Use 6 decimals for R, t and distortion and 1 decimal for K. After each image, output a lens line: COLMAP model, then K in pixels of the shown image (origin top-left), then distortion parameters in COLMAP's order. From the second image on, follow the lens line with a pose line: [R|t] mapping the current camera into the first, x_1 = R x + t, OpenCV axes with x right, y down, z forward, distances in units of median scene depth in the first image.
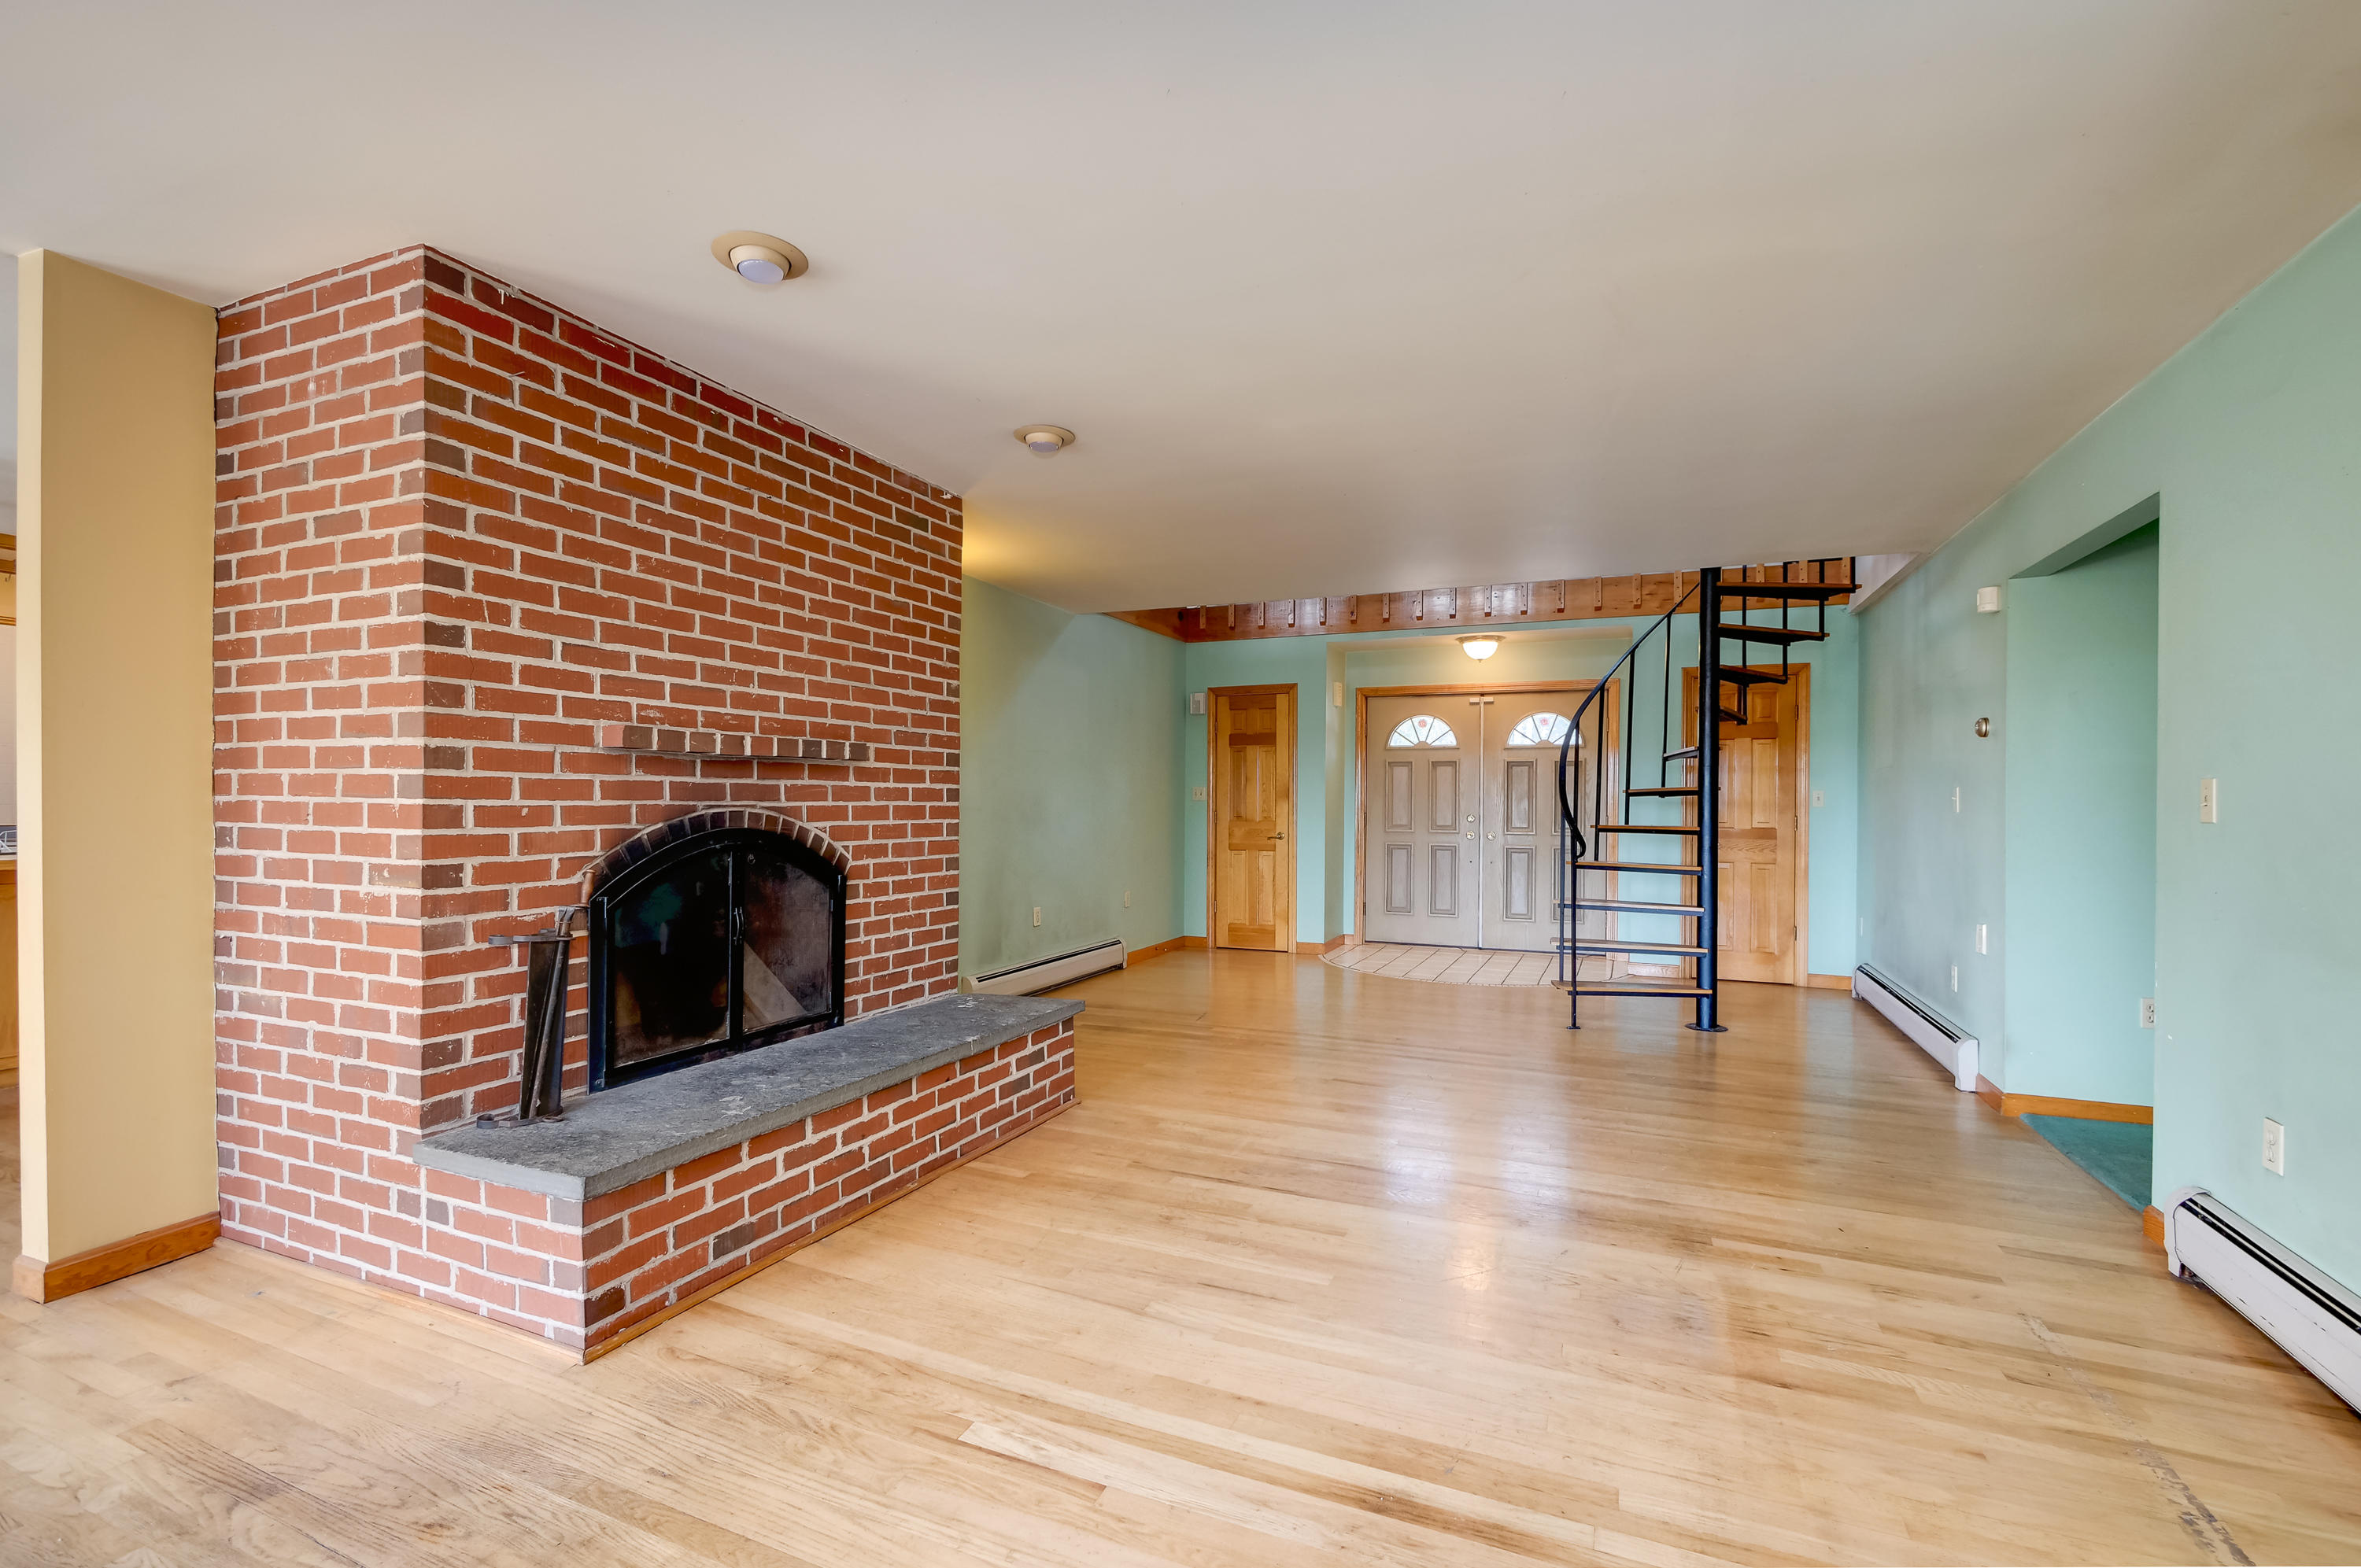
lens RADIAL K [[1022.4, 0, 1182.8], [0, 1022.4, 805.9], [0, 0, 1]] dist [0.000954, 0.000067]
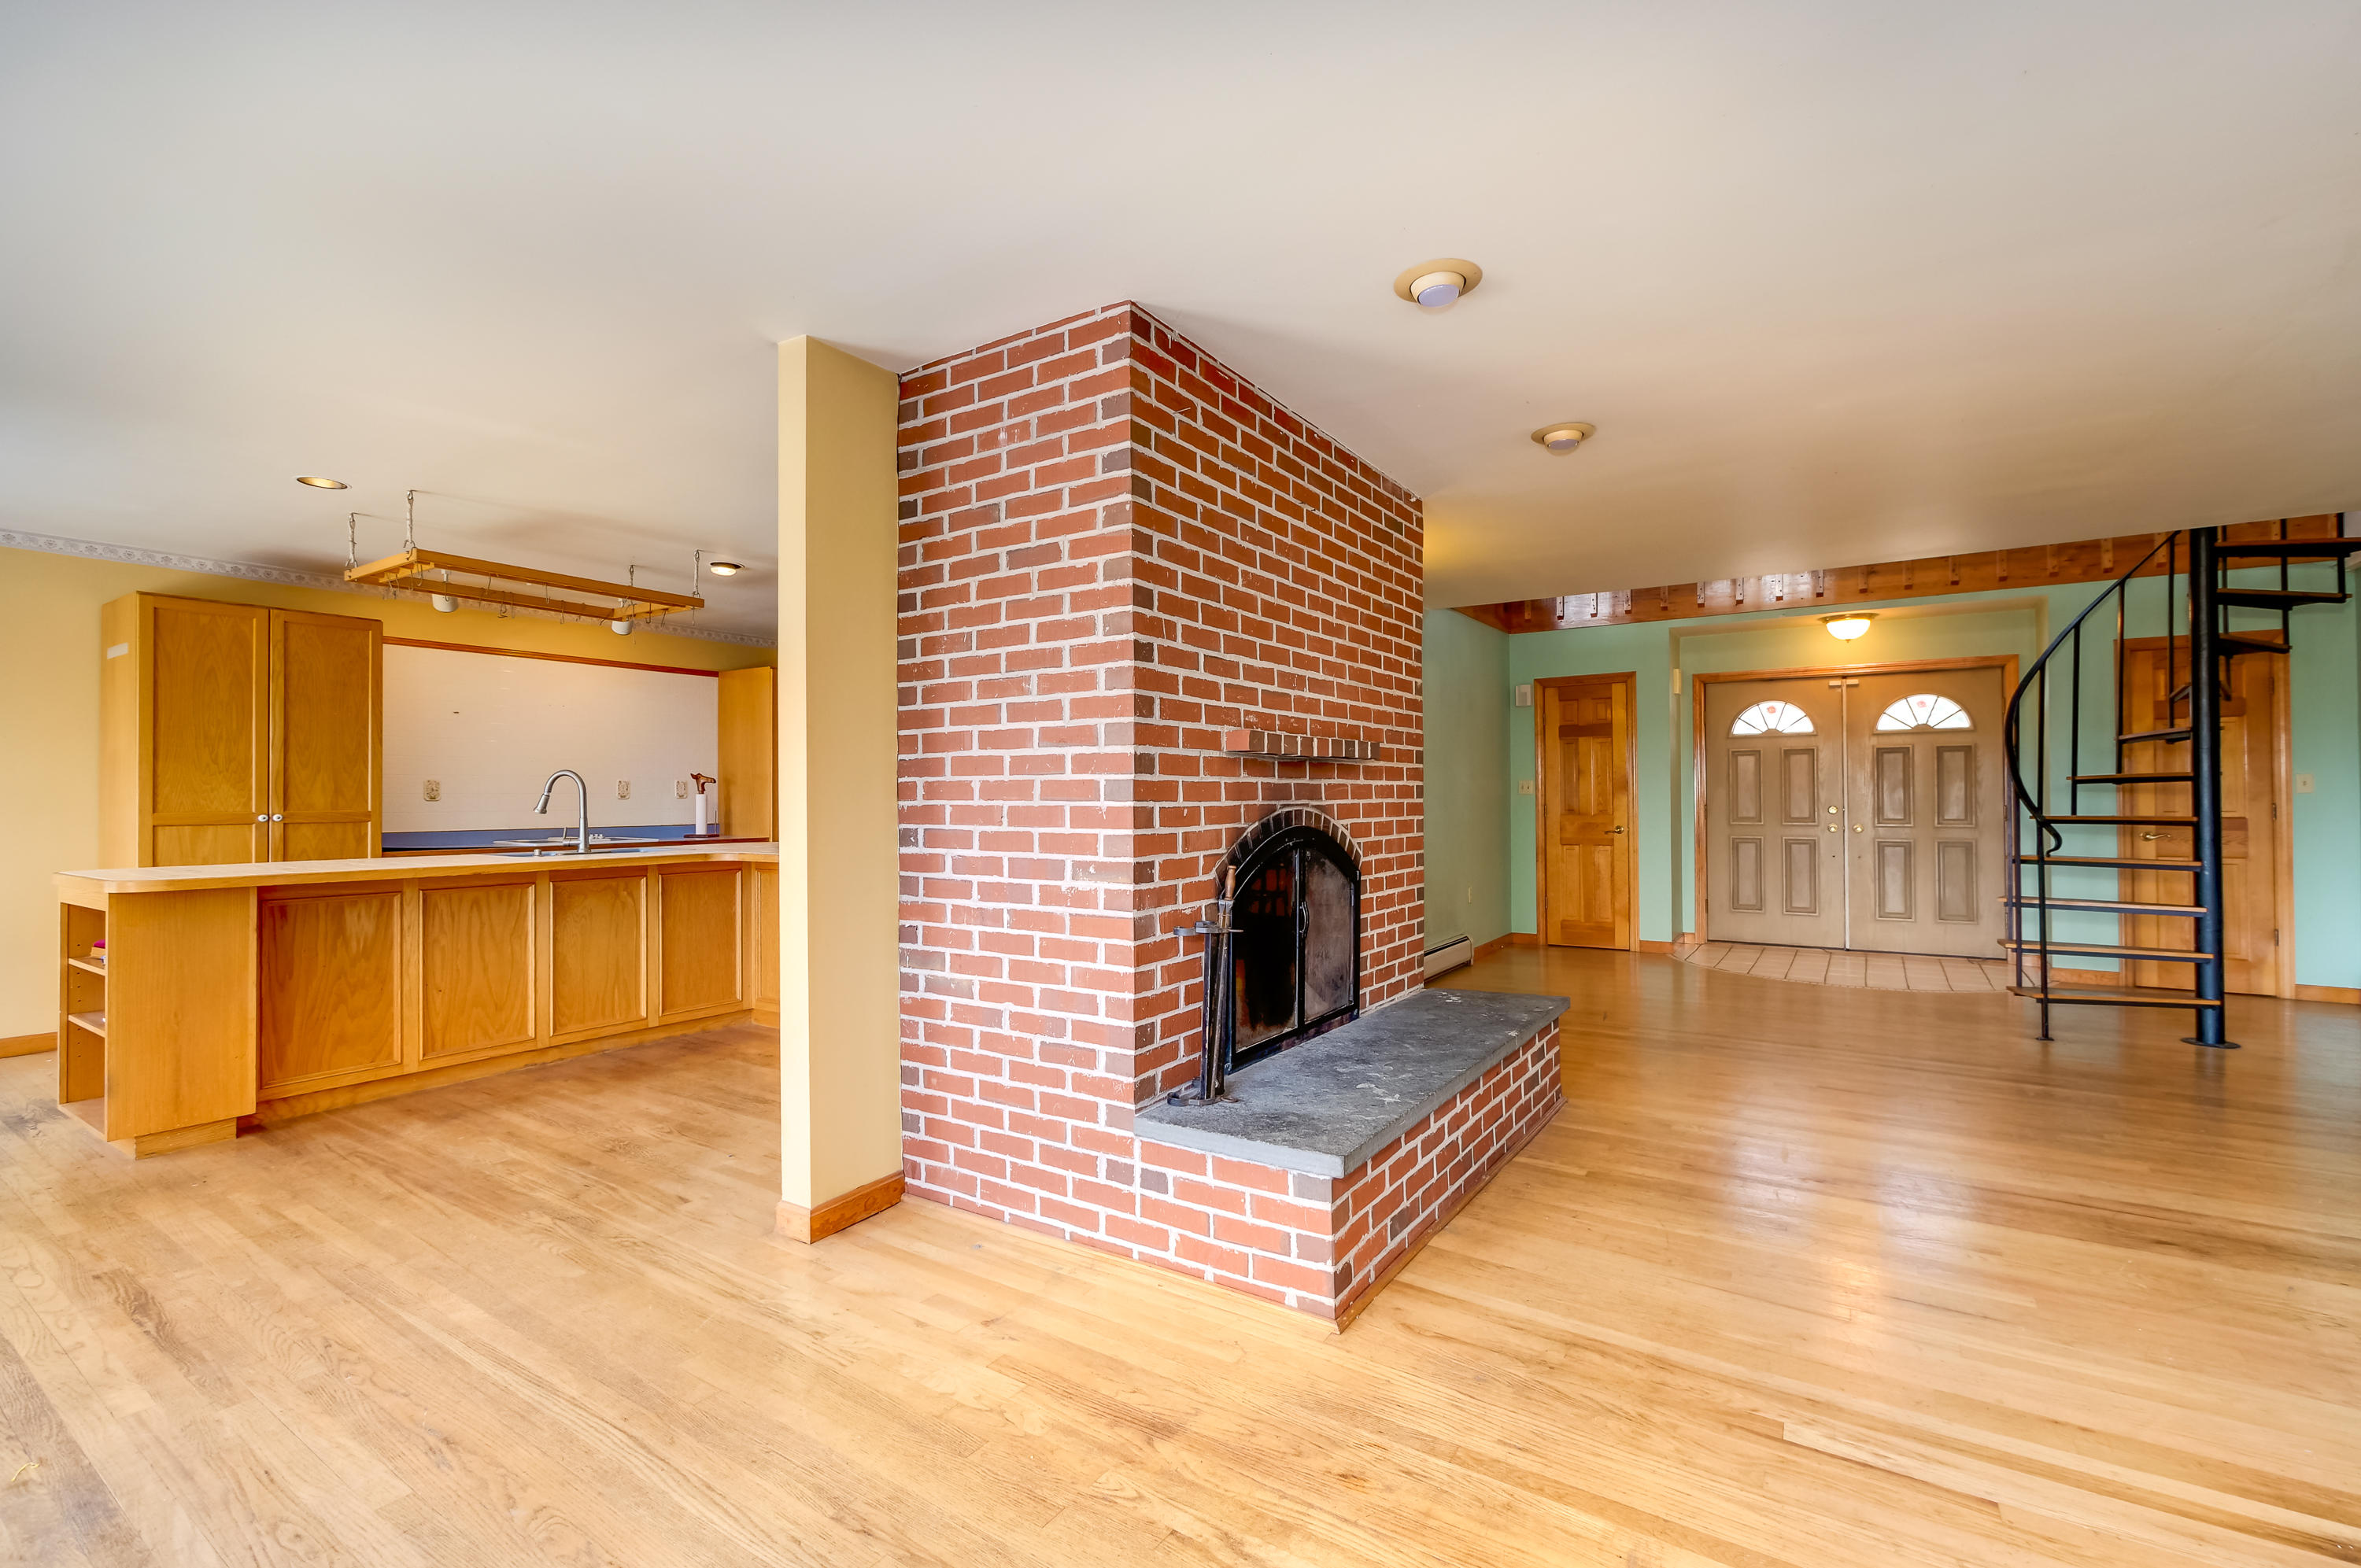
lens RADIAL K [[1022.6, 0, 1180.5], [0, 1022.6, 784.0], [0, 0, 1]] dist [-0.002558, 0.000498]
pose [[0.985351, -0.014917, -0.169883, -0.451448], [0.011976, 0.999760, -0.018328, -0.004297], [0.170116, 0.016025, 0.985294, -0.063494]]
